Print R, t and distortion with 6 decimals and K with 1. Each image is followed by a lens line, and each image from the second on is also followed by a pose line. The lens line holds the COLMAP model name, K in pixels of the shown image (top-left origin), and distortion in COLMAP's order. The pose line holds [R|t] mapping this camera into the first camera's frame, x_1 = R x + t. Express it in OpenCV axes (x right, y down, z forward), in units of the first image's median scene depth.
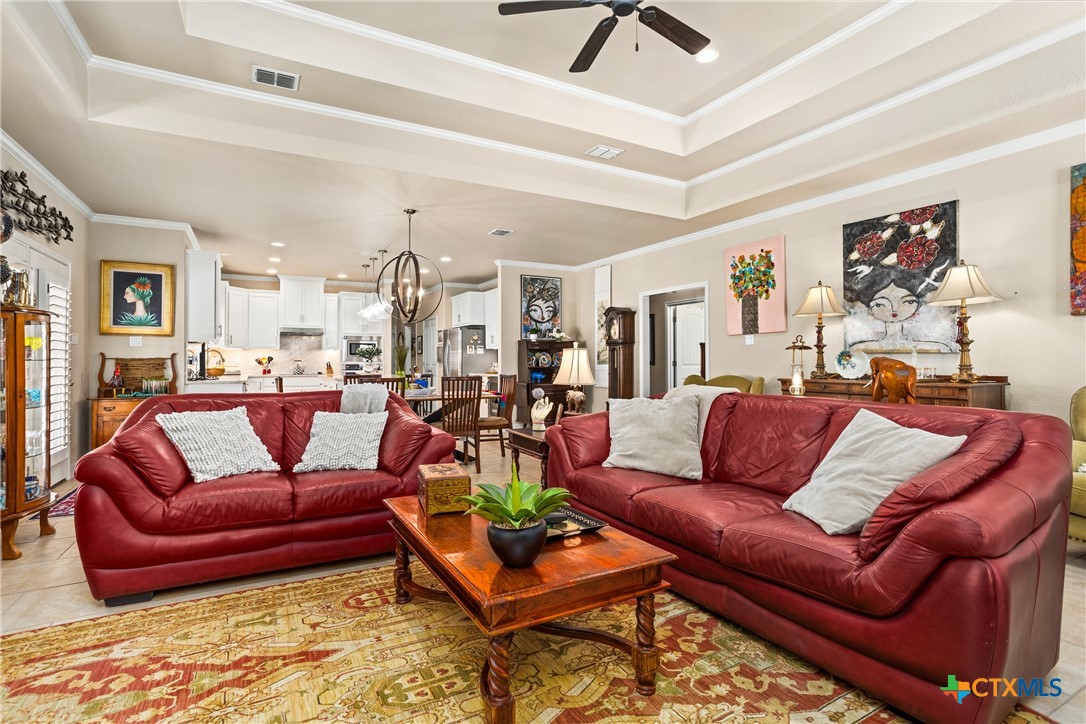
lens RADIAL K [[531.7, 0, 540.5], [0, 531.7, 359.1], [0, 0, 1]] dist [-0.029049, 0.020126]
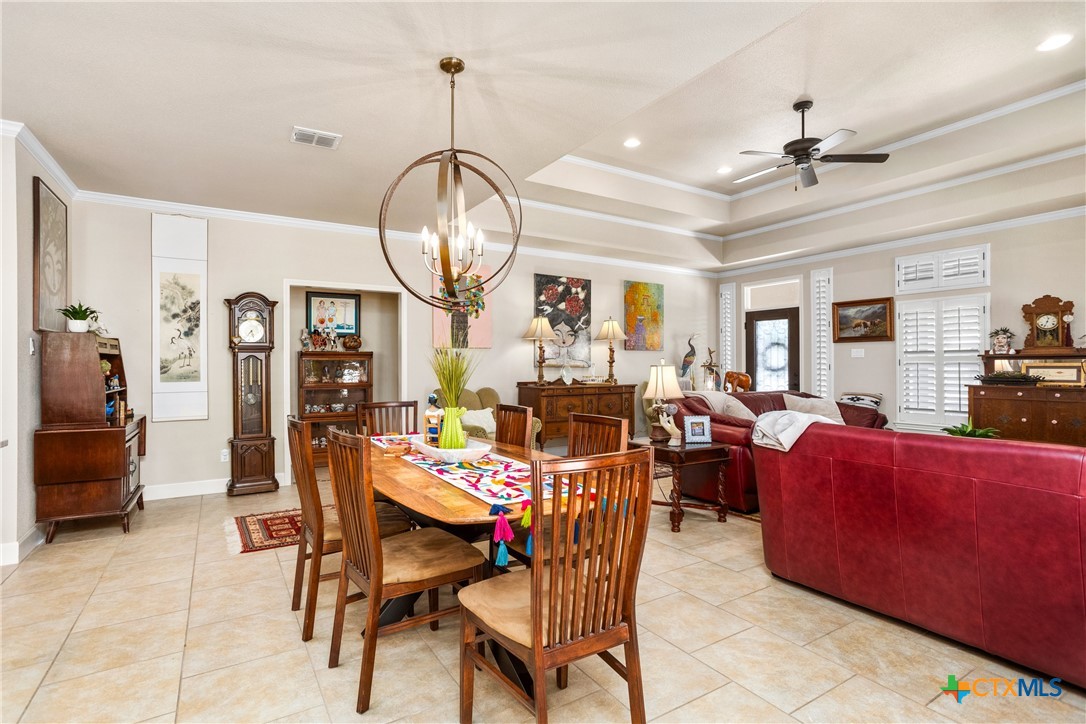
lens RADIAL K [[531.7, 0, 537.3], [0, 531.7, 358.1], [0, 0, 1]] dist [-0.029049, 0.020126]
pose [[-0.060328, 0.012808, 0.998096, -0.877464], [-0.000842, 0.999917, -0.012882, -0.017455], [-0.998178, -0.001618, -0.060312, 1.170780]]
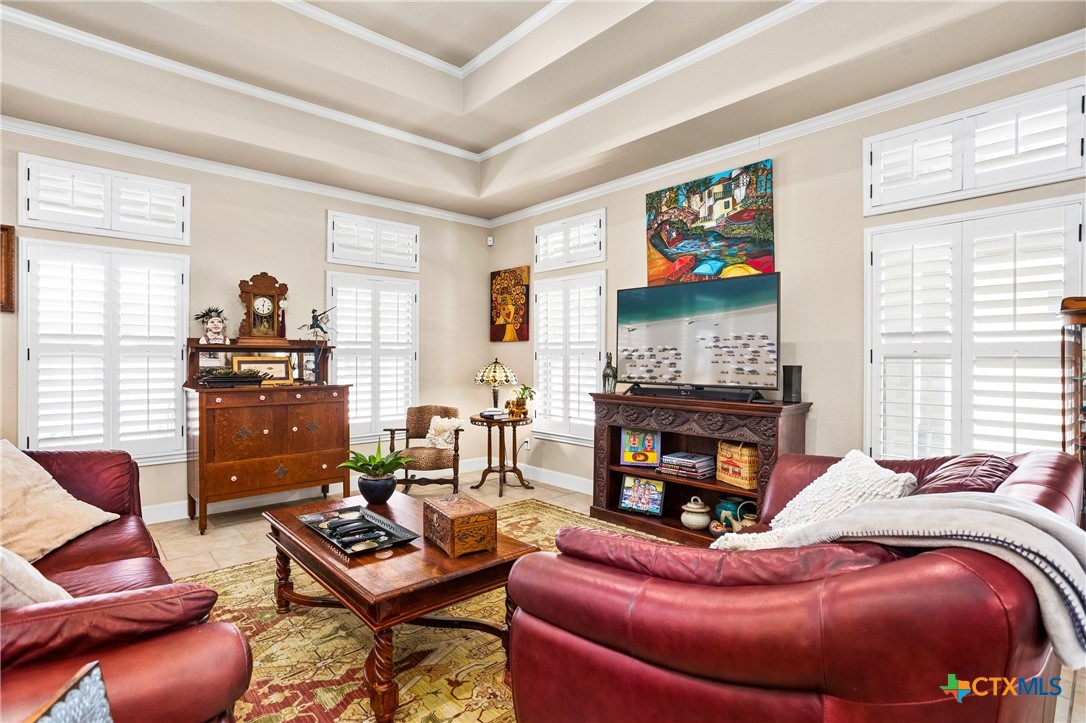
lens RADIAL K [[531.7, 0, 530.8], [0, 531.7, 353.6], [0, 0, 1]] dist [-0.029049, 0.020126]
pose [[-0.976815, -0.002734, -0.214068, -0.062948], [-0.000272, 0.999933, -0.011530, -0.017504], [0.214085, -0.011205, -0.976751, 0.997053]]
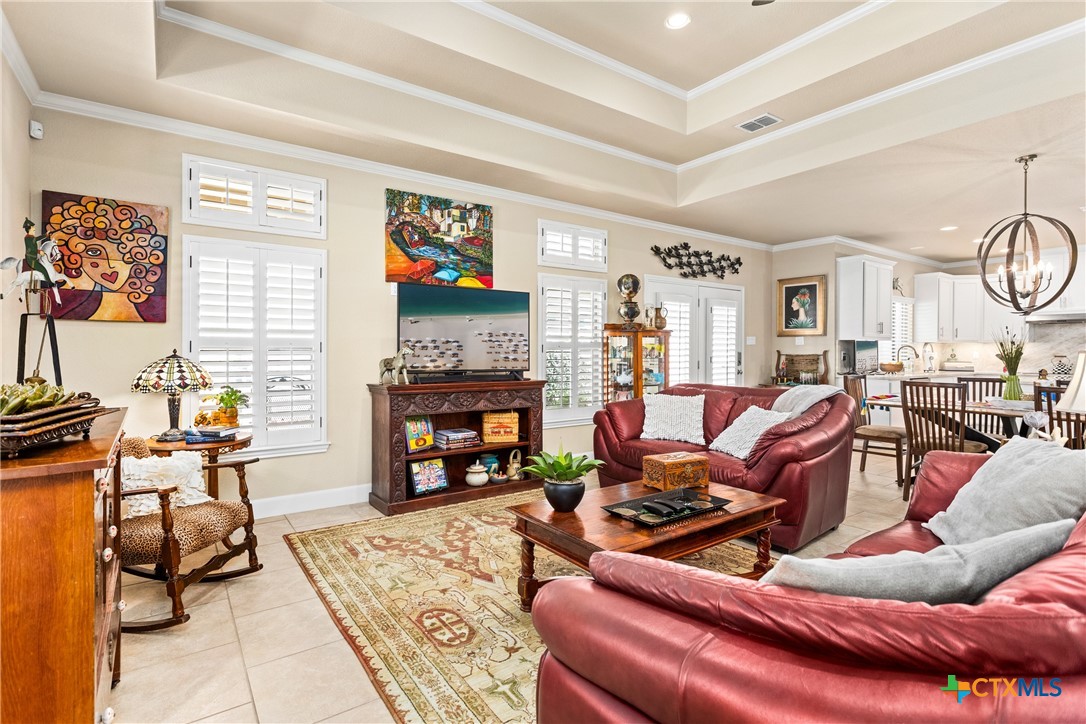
lens RADIAL K [[531.7, 0, 531.1], [0, 531.7, 349.2], [0, 0, 1]] dist [-0.029049, 0.020126]
pose [[0.114217, -0.003662, -0.993449, 0.507598], [0.004641, 0.999984, -0.003153, -0.016643], [0.993445, -0.004251, 0.114233, 0.284520]]
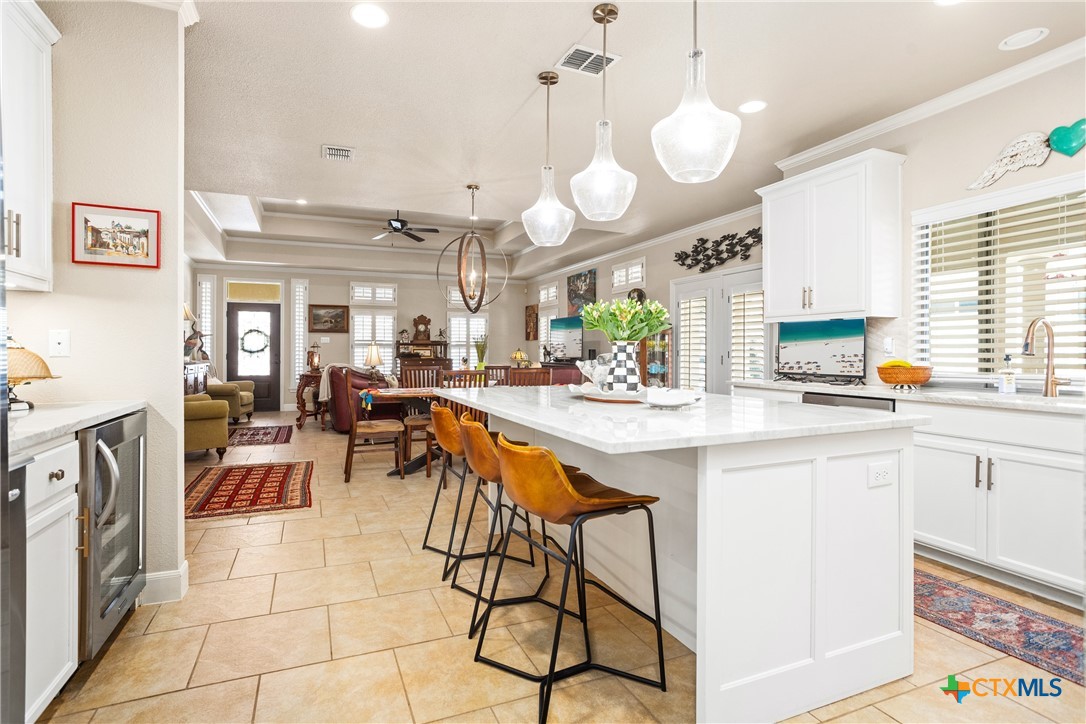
lens RADIAL K [[531.7, 0, 513.3], [0, 531.7, 356.1], [0, 0, 1]] dist [-0.029049, 0.020126]
pose [[-0.990397, -0.003233, 0.138214, -0.540081], [-0.002823, 0.999991, 0.003165, 0.007195], [-0.138223, 0.002744, -0.990397, 2.301303]]
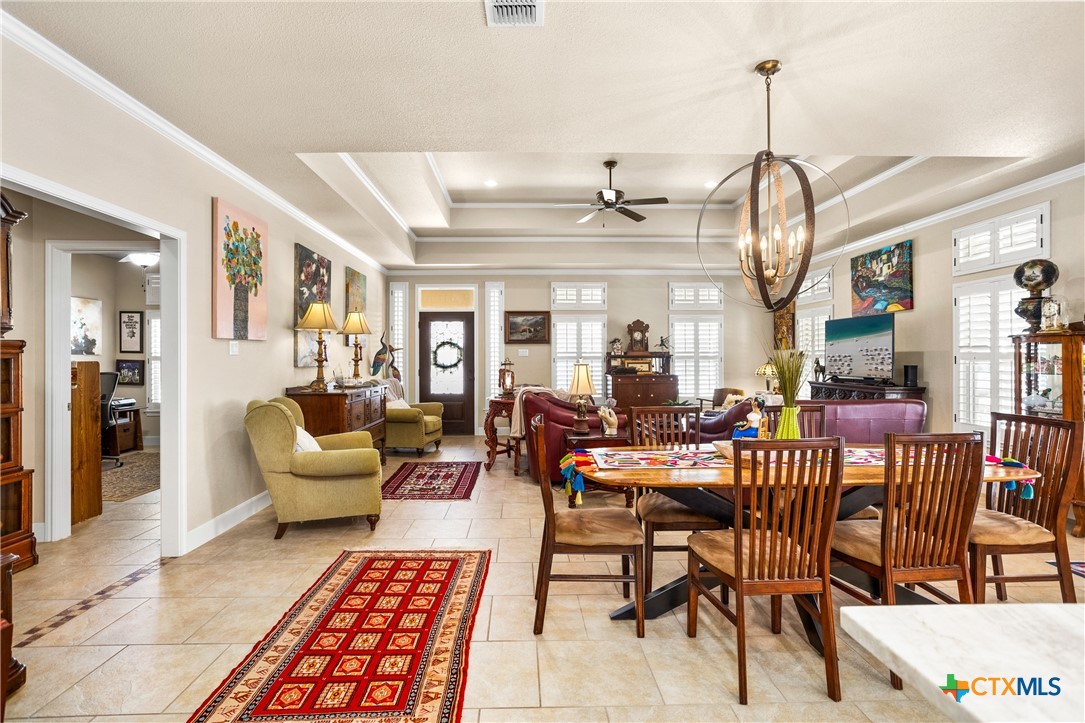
lens RADIAL K [[531.2, 0, 532.0], [0, 531.2, 359.6], [0, 0, 1]] dist [-0.029049, 0.020126]
pose [[-0.886779, 0.003384, 0.462181, -0.345708], [0.002803, 0.999994, -0.001944, -0.023249], [-0.462185, -0.000429, -0.886783, 1.858503]]
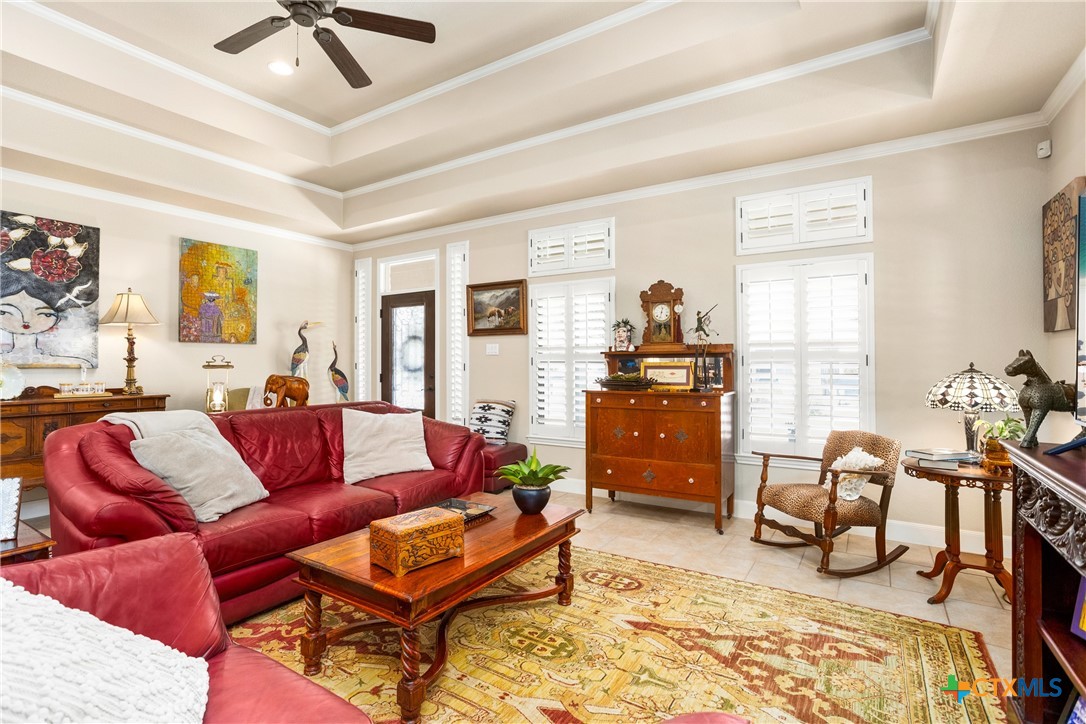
lens RADIAL K [[531.7, 0, 529.5], [0, 531.7, 354.3], [0, 0, 1]] dist [-0.029049, 0.020126]
pose [[-0.466575, 0.014290, 0.884366, -0.536736], [-0.000411, 0.999866, -0.016373, -0.020746], [-0.884482, -0.008003, -0.466507, 0.653941]]
